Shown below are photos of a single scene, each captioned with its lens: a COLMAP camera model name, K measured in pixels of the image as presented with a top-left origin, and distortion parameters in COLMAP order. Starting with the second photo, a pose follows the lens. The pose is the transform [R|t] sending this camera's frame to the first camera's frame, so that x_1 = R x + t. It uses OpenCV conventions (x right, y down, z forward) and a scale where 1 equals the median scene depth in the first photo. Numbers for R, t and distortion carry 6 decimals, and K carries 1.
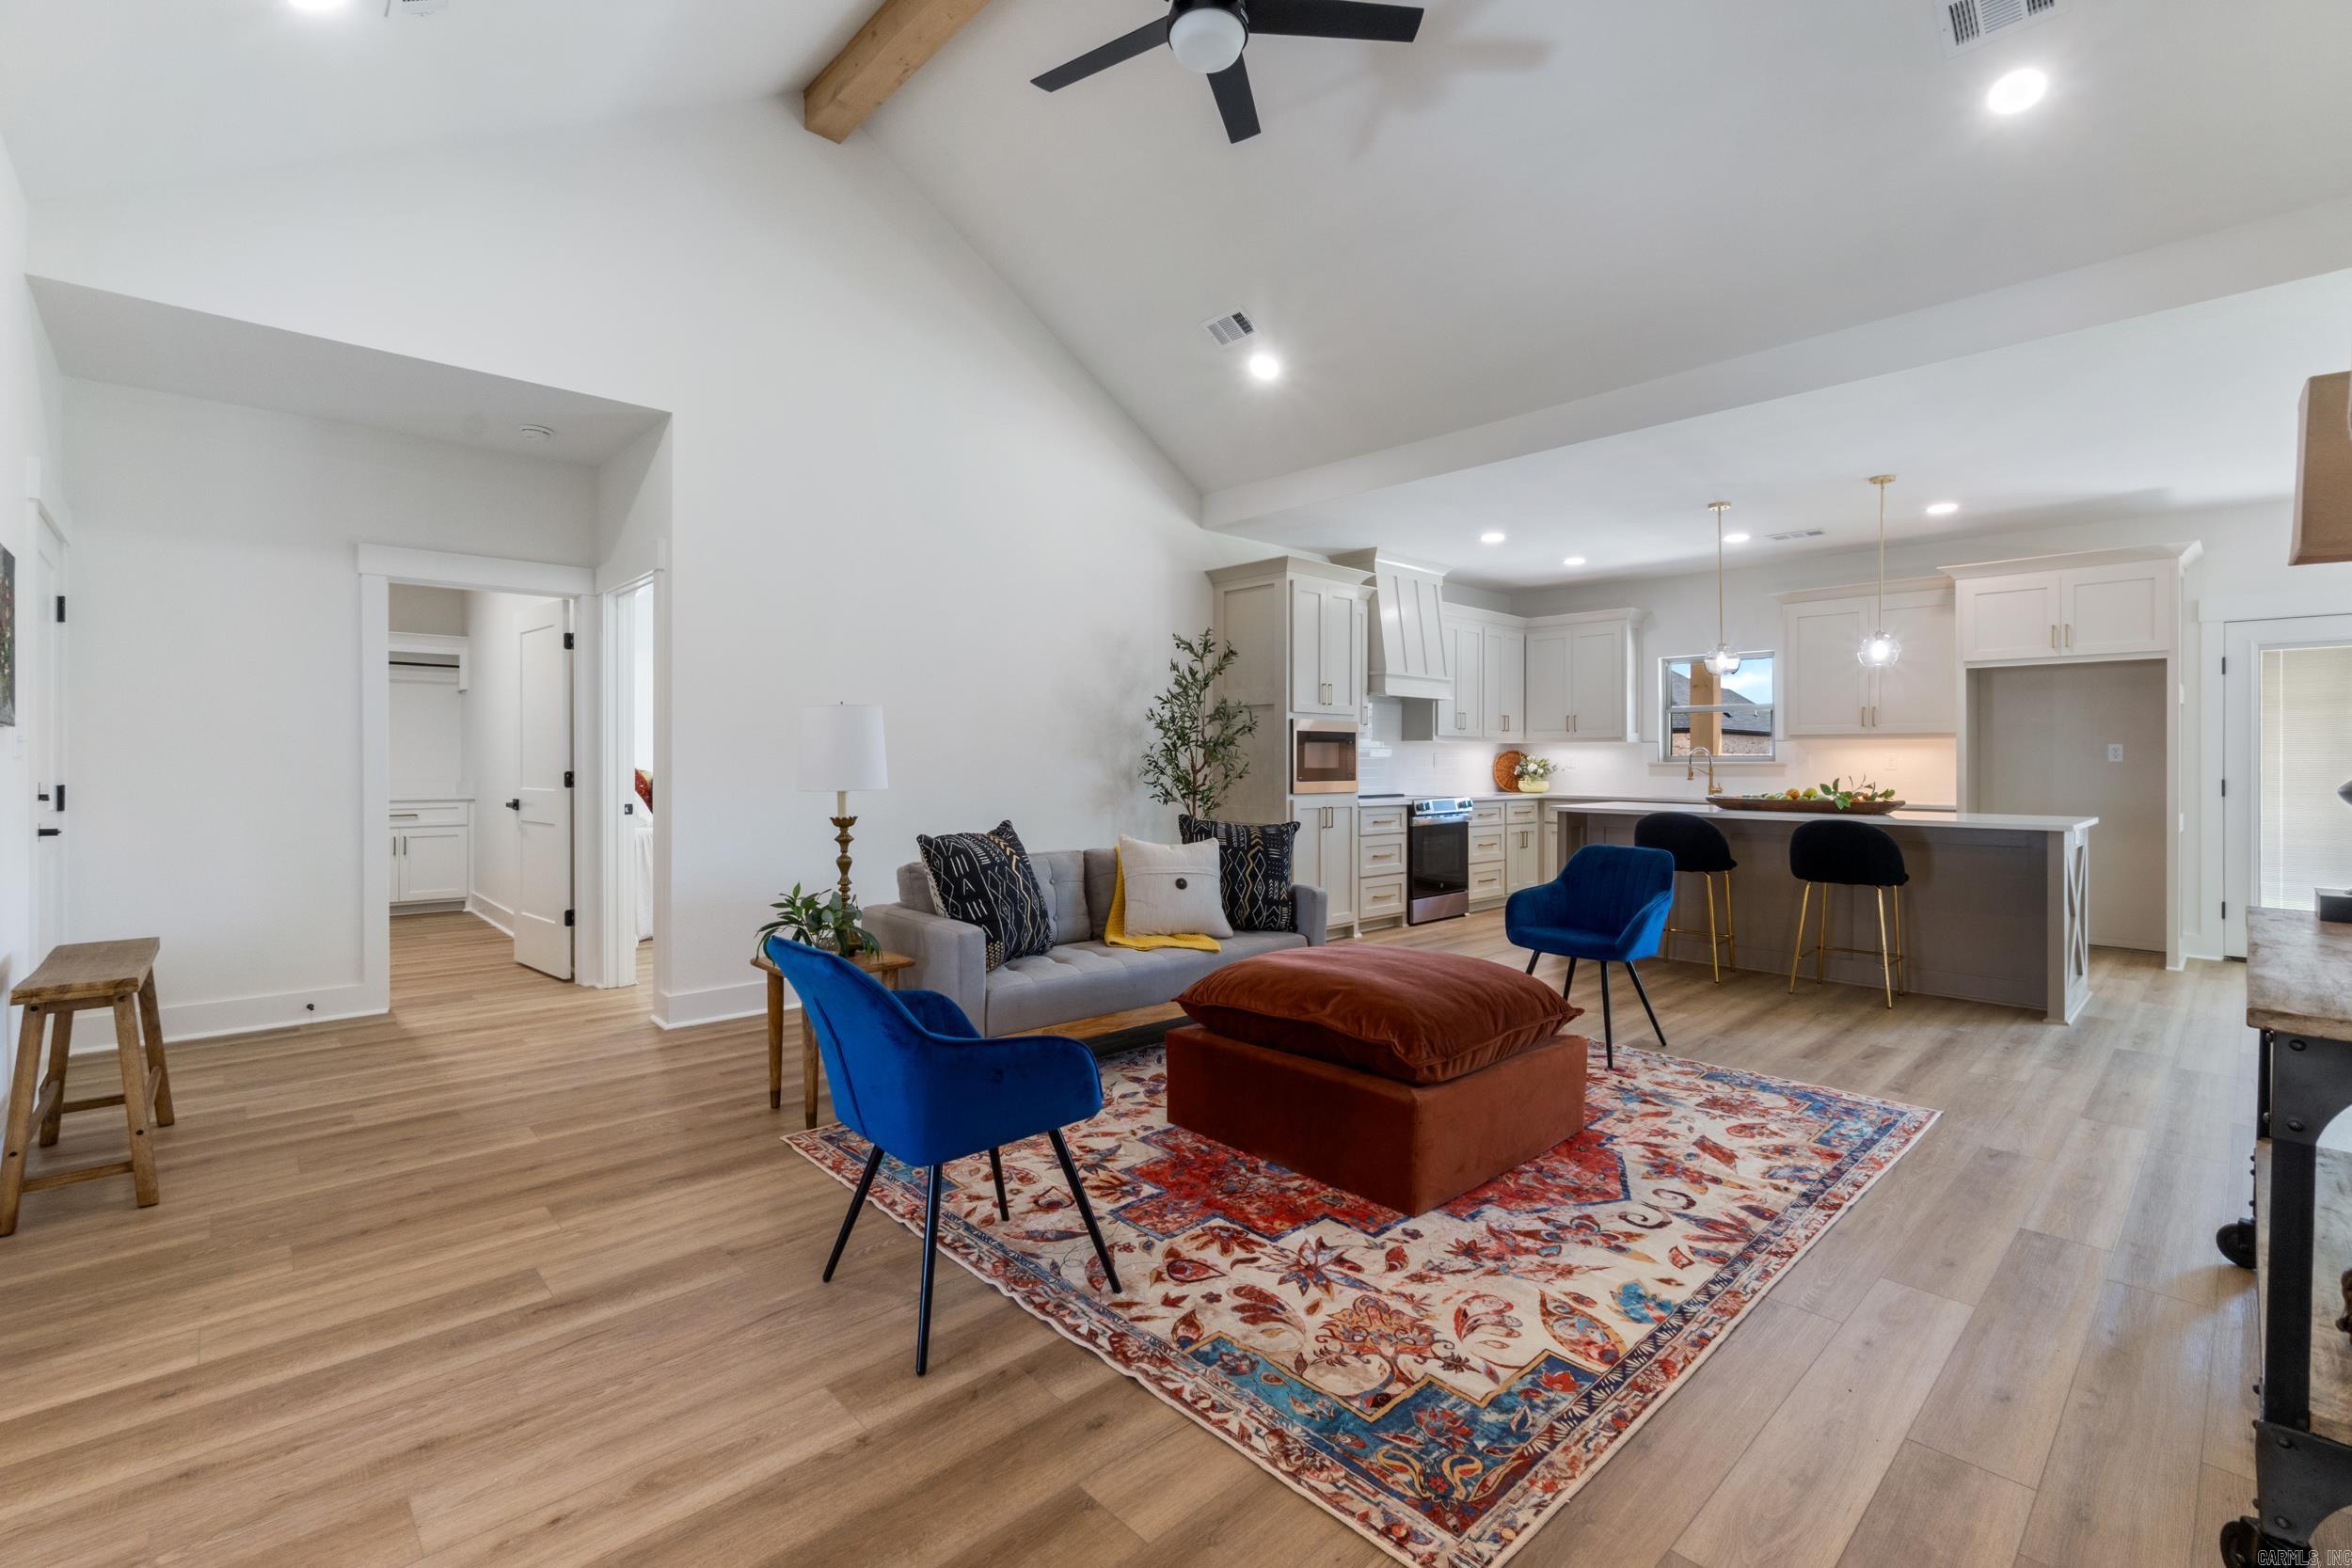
lens RADIAL K [[1041.8, 0, 1165.0], [0, 1041.8, 767.5], [0, 0, 1]] dist [-0.002558, 0.000332]
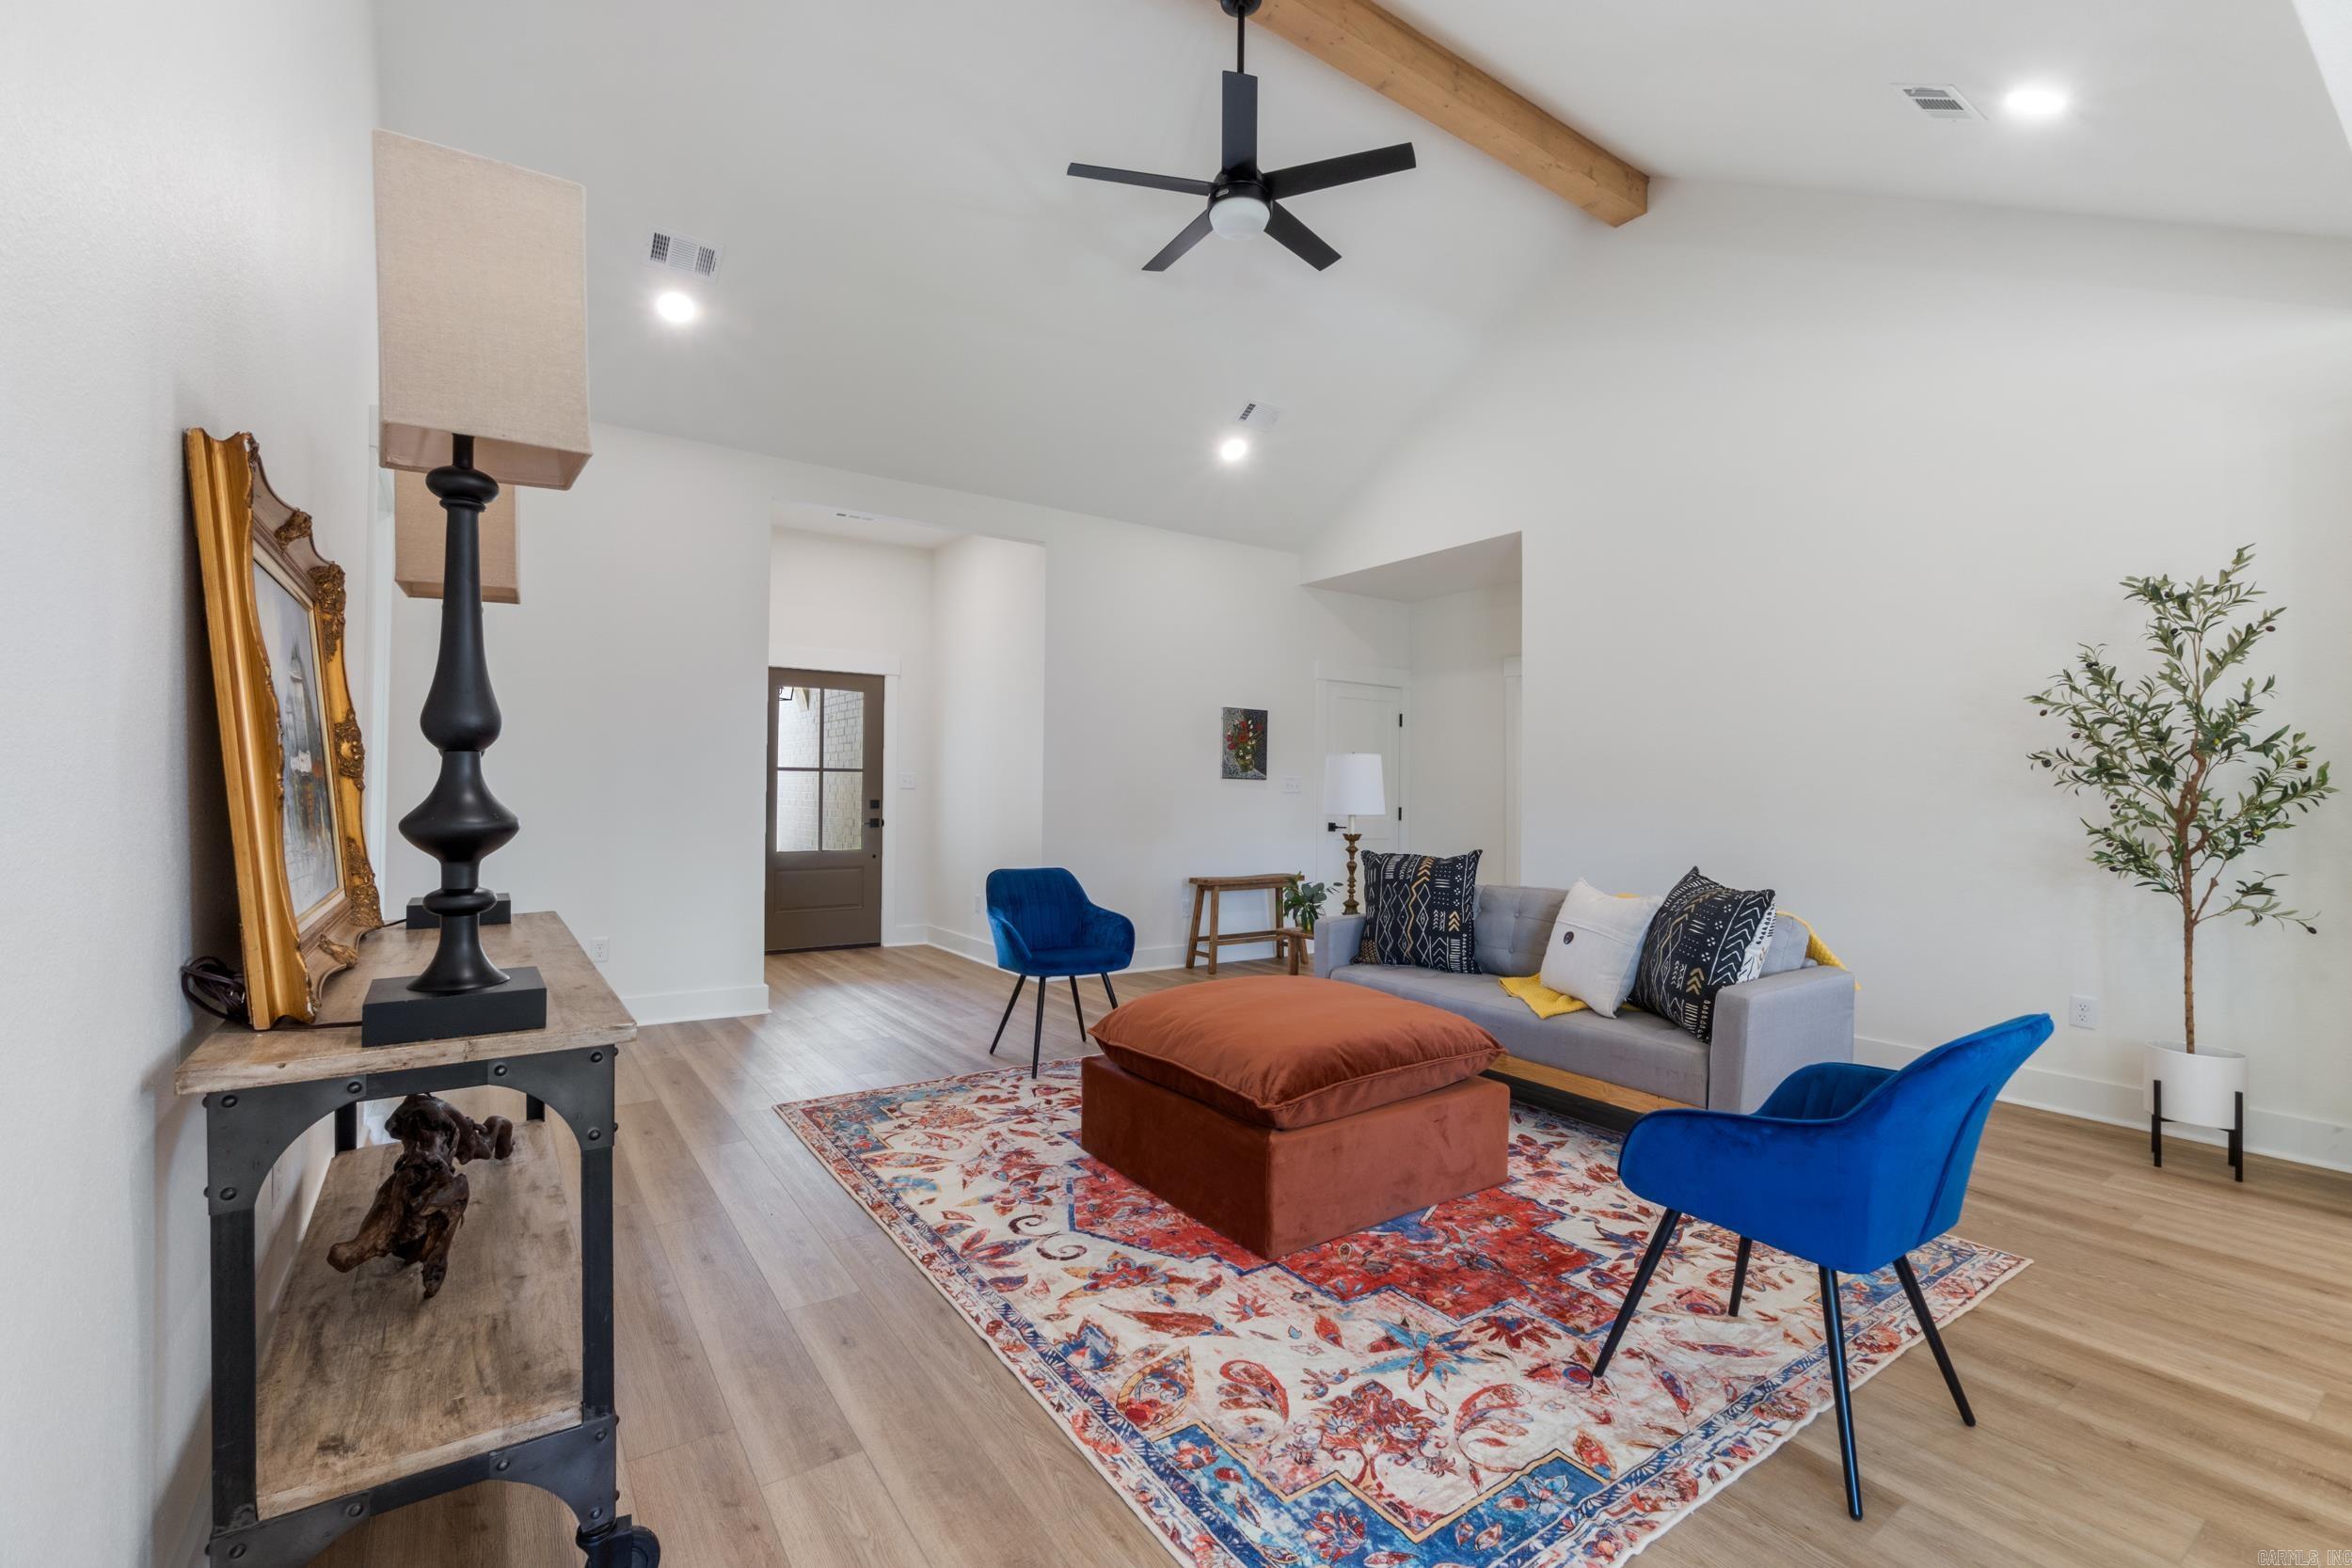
lens RADIAL K [[1002.1, 0, 1144.8], [0, 1002.1, 788.1], [0, 0, 1]] dist [-0.000236, 0.000087]
pose [[-0.168398, -0.008622, -0.985681, 1.458856], [-0.014147, 0.999880, -0.006329, -0.000944], [0.985618, 0.012878, -0.168500, 1.295372]]
